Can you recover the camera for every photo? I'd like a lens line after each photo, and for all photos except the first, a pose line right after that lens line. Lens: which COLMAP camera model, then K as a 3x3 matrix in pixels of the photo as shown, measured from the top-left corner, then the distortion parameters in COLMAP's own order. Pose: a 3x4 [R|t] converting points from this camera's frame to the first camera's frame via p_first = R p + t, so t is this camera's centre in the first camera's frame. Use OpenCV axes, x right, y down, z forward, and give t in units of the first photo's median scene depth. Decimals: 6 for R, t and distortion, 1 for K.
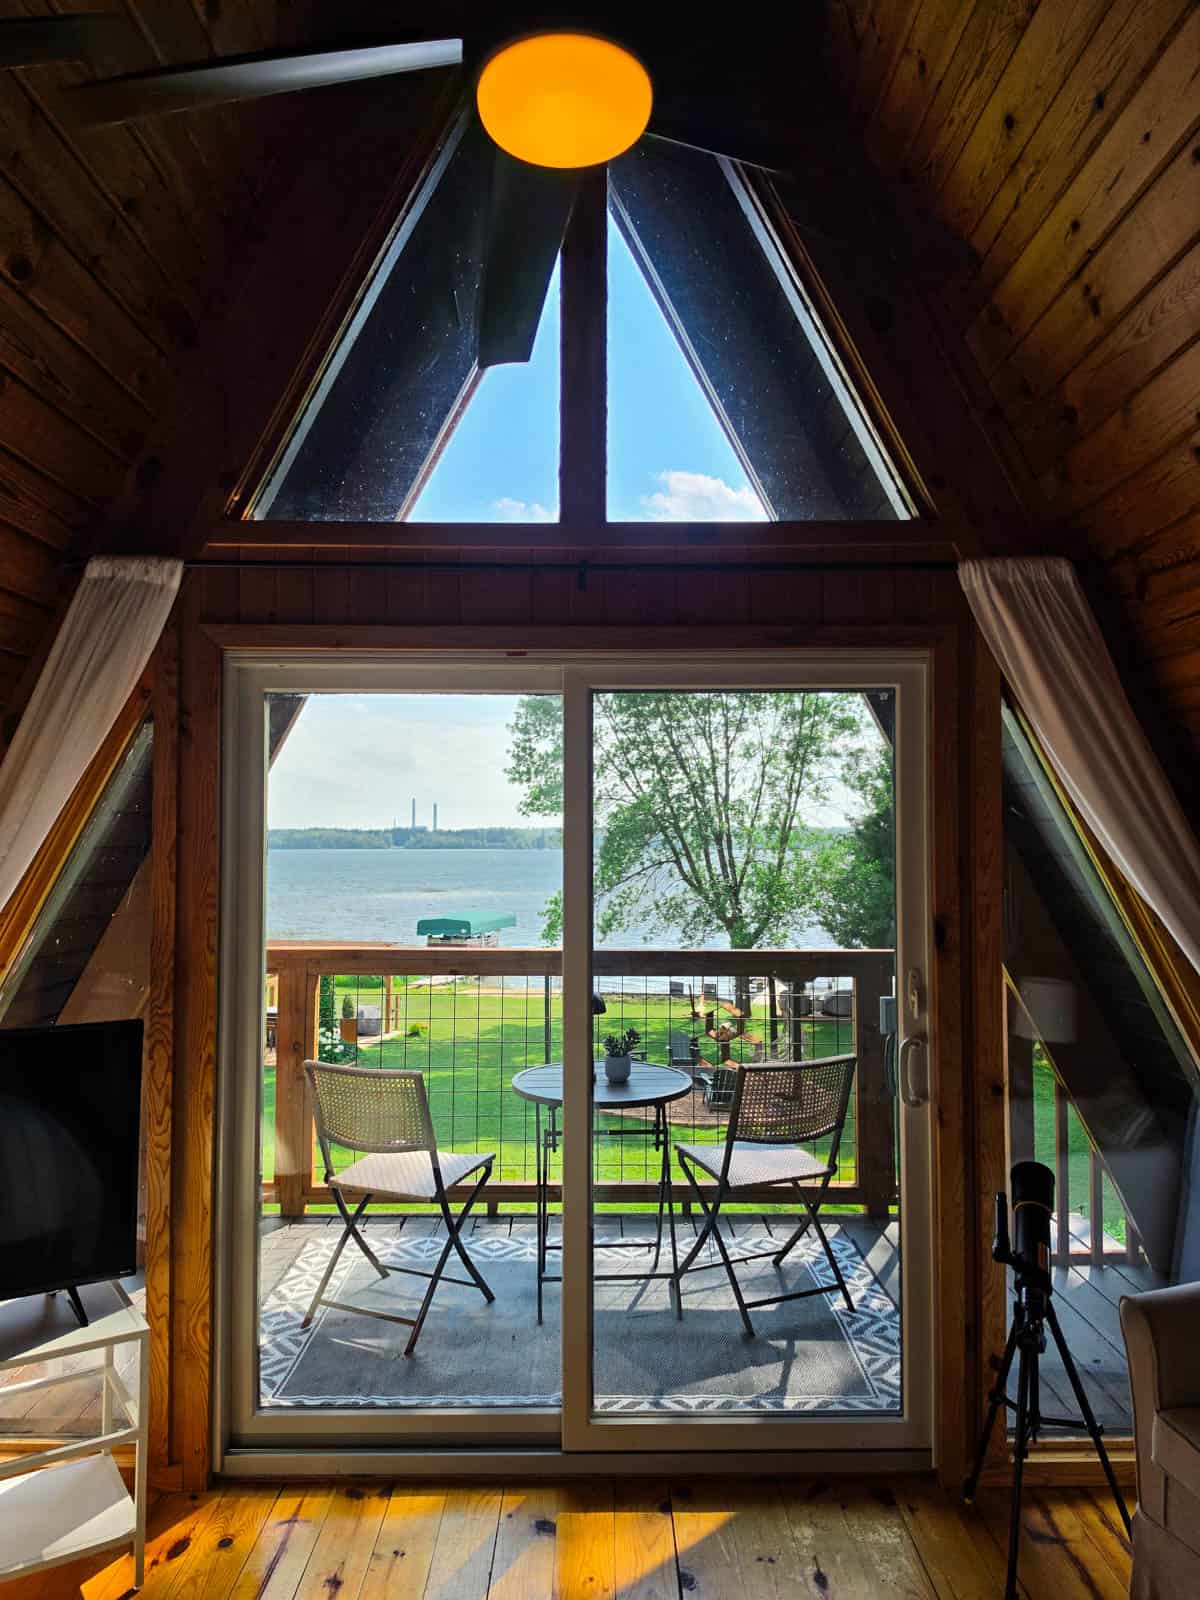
lens RADIAL K [[1113.0, 0, 600.0], [0, 1113.0, 800.0], [0, 0, 1]] dist [0.096674, -0.124711]
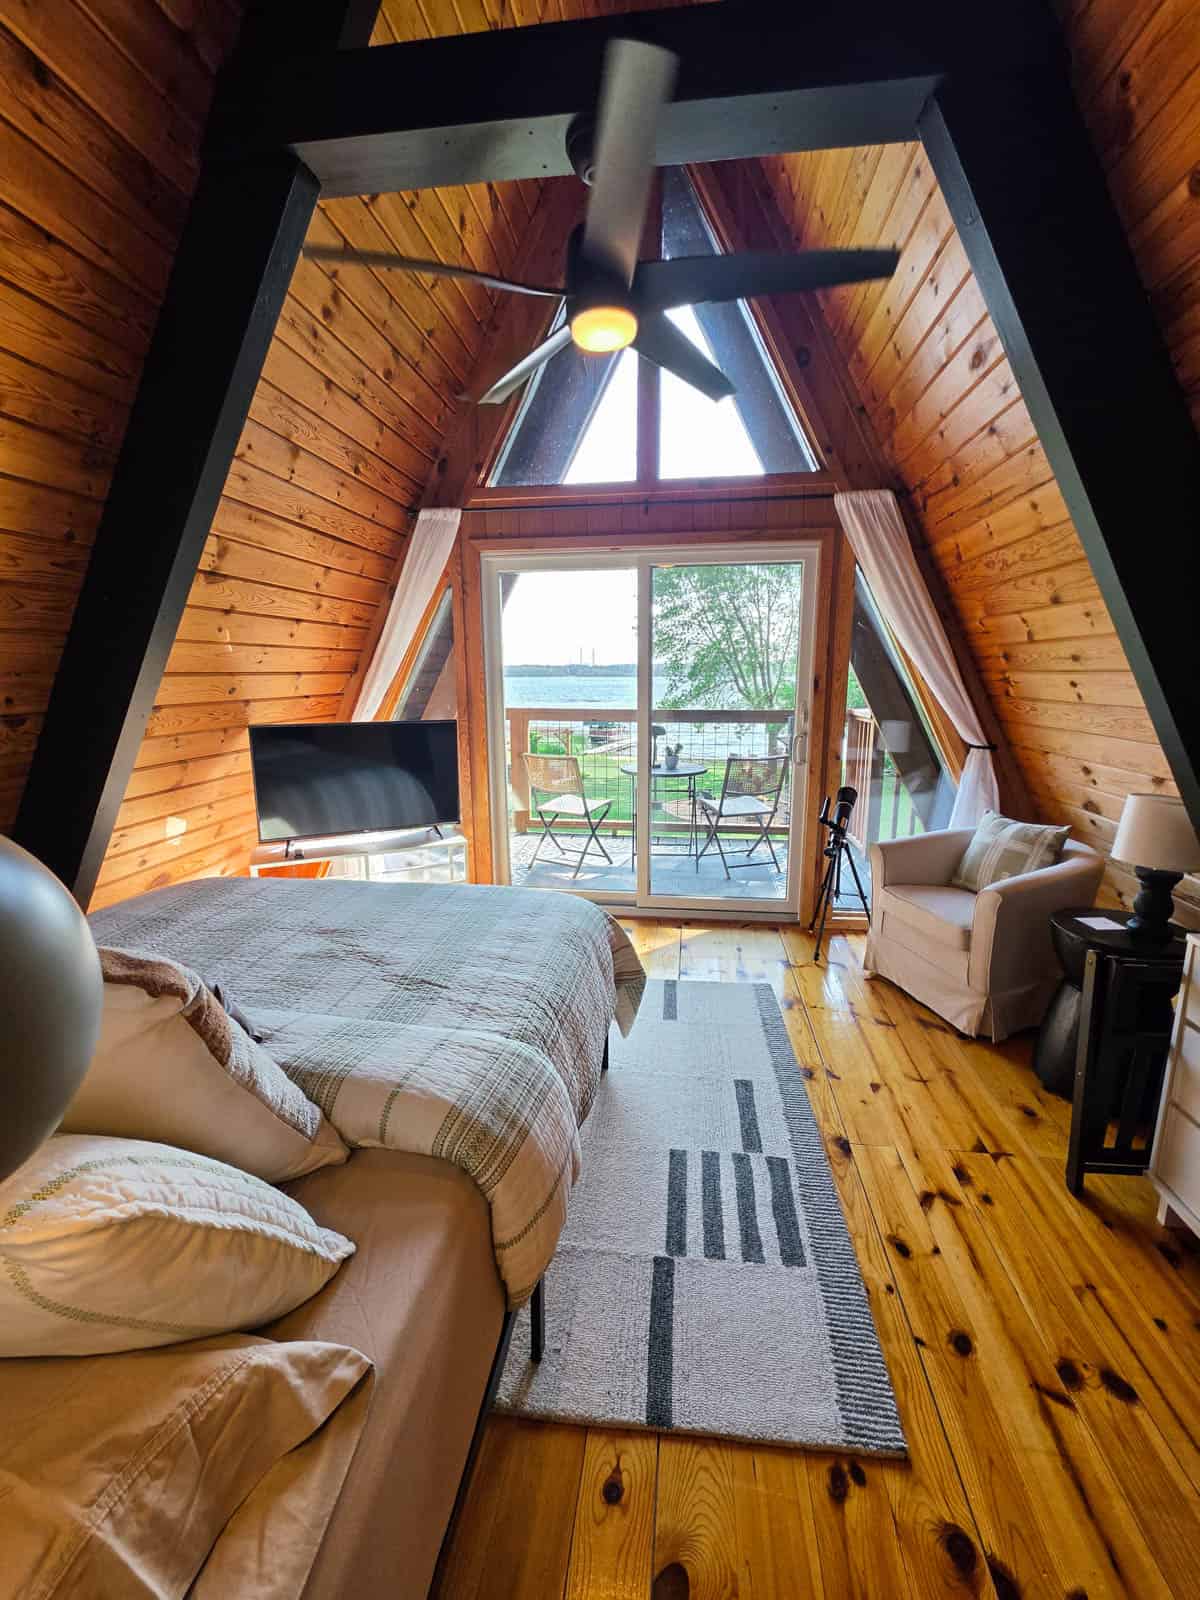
lens RADIAL K [[662.2, 0, 600.0], [0, 662.2, 800.0], [0, 0, 1]] dist [0.000780, 0.000039]
pose [[0.990407, 0.020096, -0.136715, 0.069323], [0.011104, 0.974595, 0.223699, 0.043795], [0.137737, -0.223072, 0.965022, -0.272808]]
